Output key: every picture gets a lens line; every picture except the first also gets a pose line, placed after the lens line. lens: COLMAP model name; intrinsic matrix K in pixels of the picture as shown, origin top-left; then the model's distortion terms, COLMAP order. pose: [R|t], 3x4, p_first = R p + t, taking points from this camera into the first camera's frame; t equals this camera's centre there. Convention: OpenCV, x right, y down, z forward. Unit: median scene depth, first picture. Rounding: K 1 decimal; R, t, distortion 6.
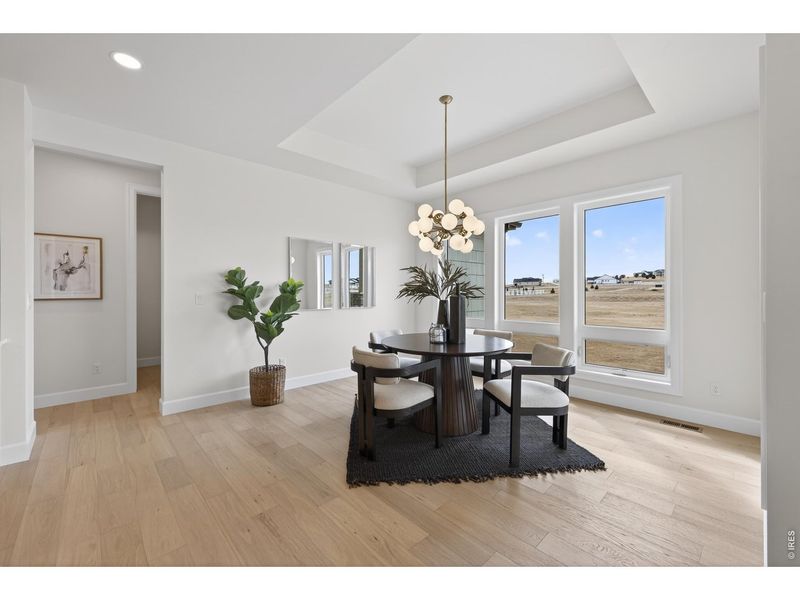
lens RADIAL K [[329.7, 0, 403.2], [0, 329.7, 295.8], [0, 0, 1]] dist [0.002857, -0.000158]
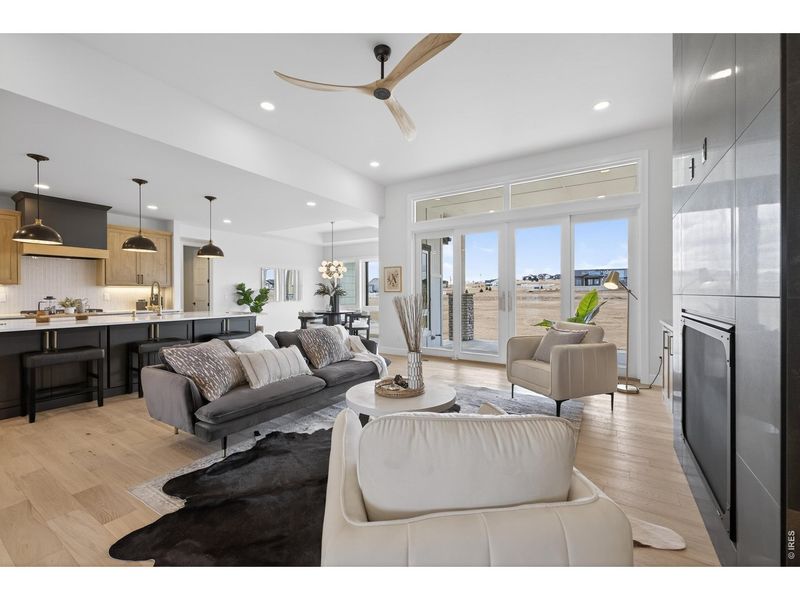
lens RADIAL K [[329.7, 0, 407.7], [0, 329.7, 295.1], [0, 0, 1]] dist [0.002857, -0.000158]
pose [[0.963712, -0.001133, 0.266943, -0.000145], [0.002536, 0.999985, -0.004911, 0.018327], [-0.266933, 0.005409, 0.963700, -1.665148]]
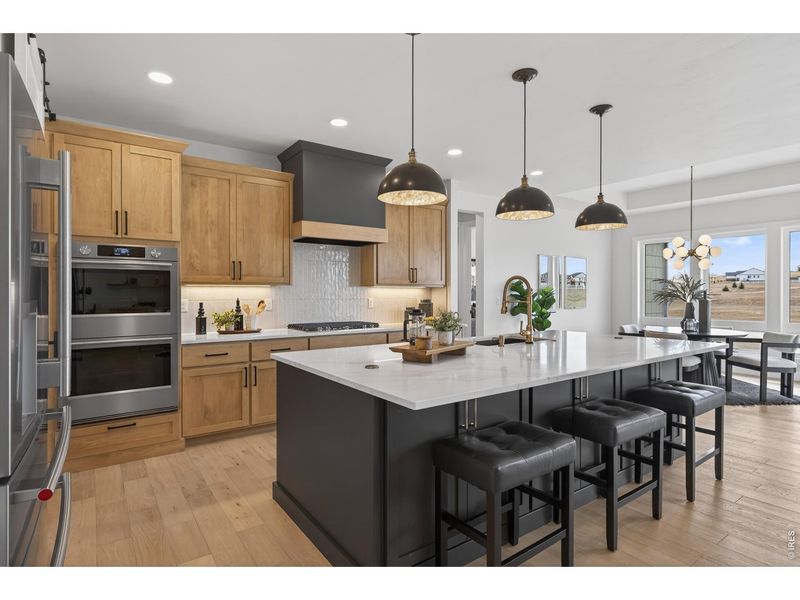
lens RADIAL K [[434.2, 0, 399.3], [0, 434.2, 295.9], [0, 0, 1]] dist [-0.001793, -0.001715]
pose [[0.990970, 0.001152, -0.134082, -0.822823], [-0.001681, 0.999991, -0.003835, -0.005730], [0.134077, 0.004025, 0.990963, -0.978963]]
